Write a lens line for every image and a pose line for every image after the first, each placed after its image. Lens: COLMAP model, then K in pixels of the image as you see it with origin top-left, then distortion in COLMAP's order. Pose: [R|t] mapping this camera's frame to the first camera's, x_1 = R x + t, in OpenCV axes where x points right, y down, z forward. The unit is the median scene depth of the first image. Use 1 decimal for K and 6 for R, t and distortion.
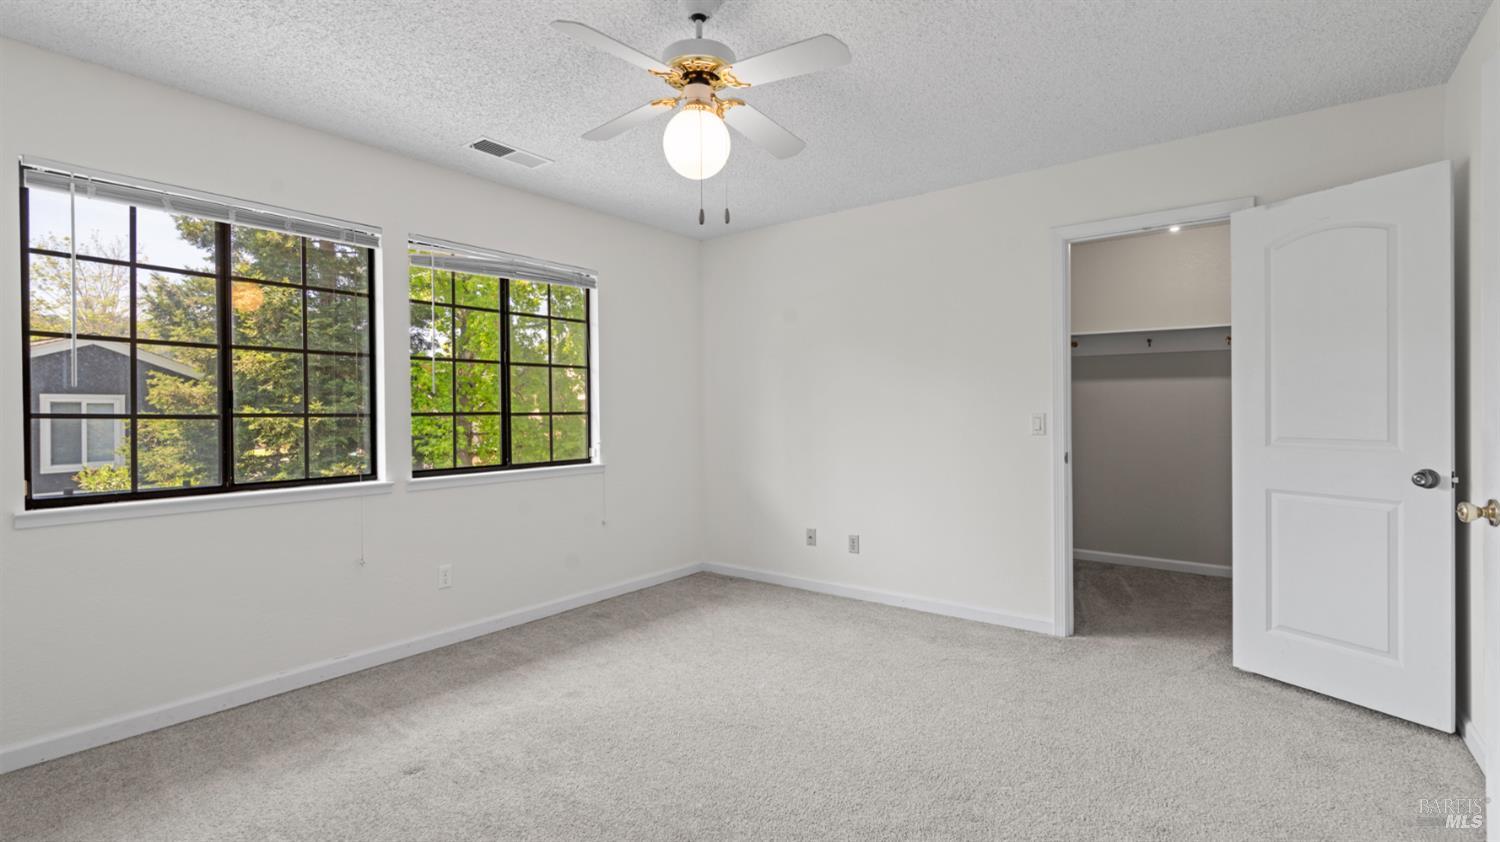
lens RADIAL K [[672.6, 0, 747.9], [0, 672.6, 412.4], [0, 0, 1]] dist [-0.001767, 0.000111]
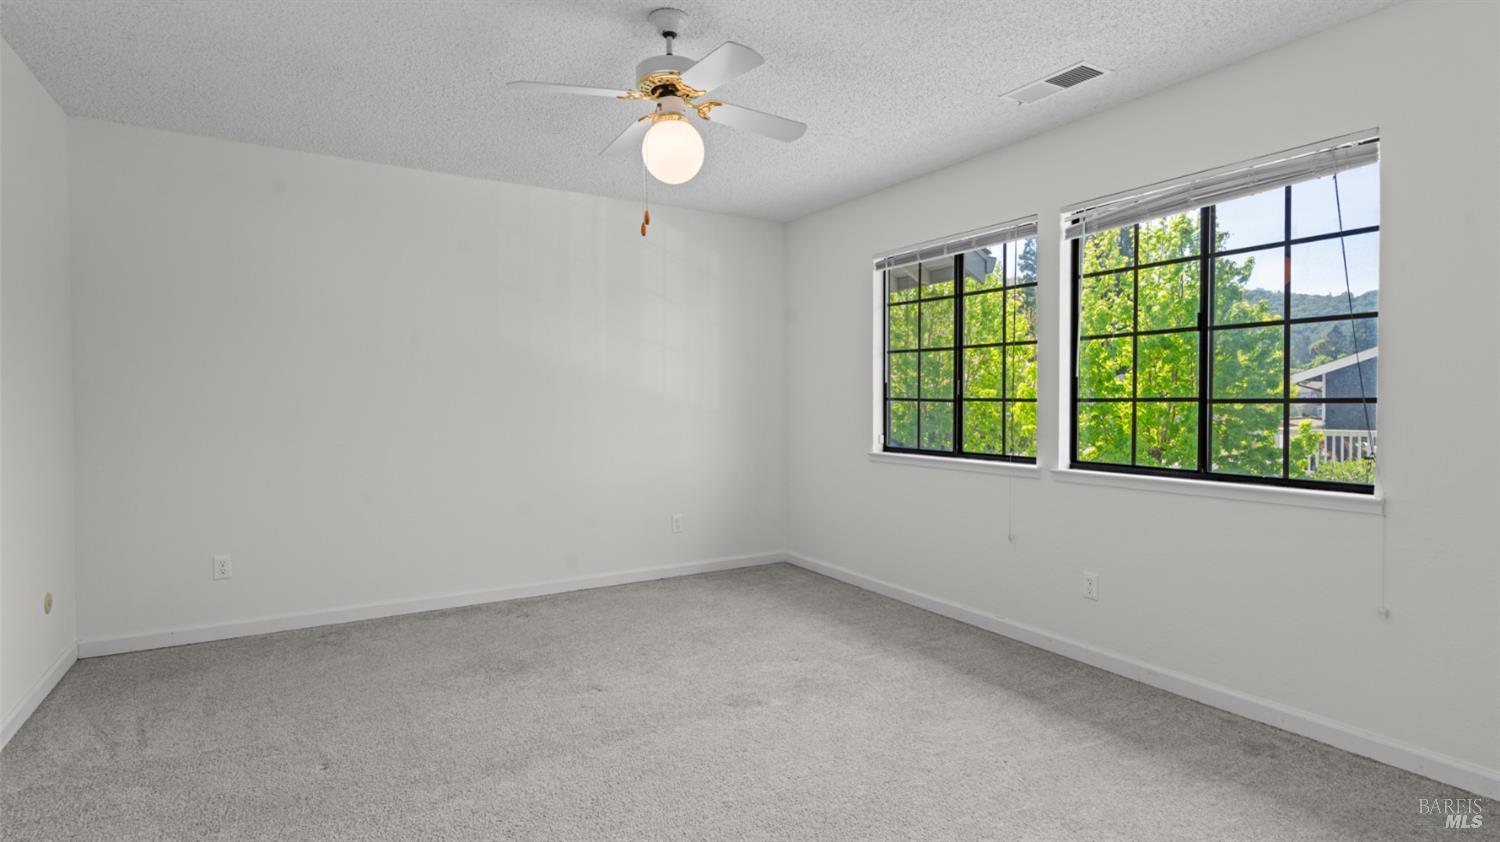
lens RADIAL K [[742.1, 0, 748.6], [0, 742.1, 414.7], [0, 0, 1]] dist [0.001875, 0.000882]
pose [[-0.359876, 0.019737, -0.932791, 0.689943], [-0.004356, 0.999730, 0.022834, 0.002921], [0.932990, 0.012281, -0.359693, 1.063761]]
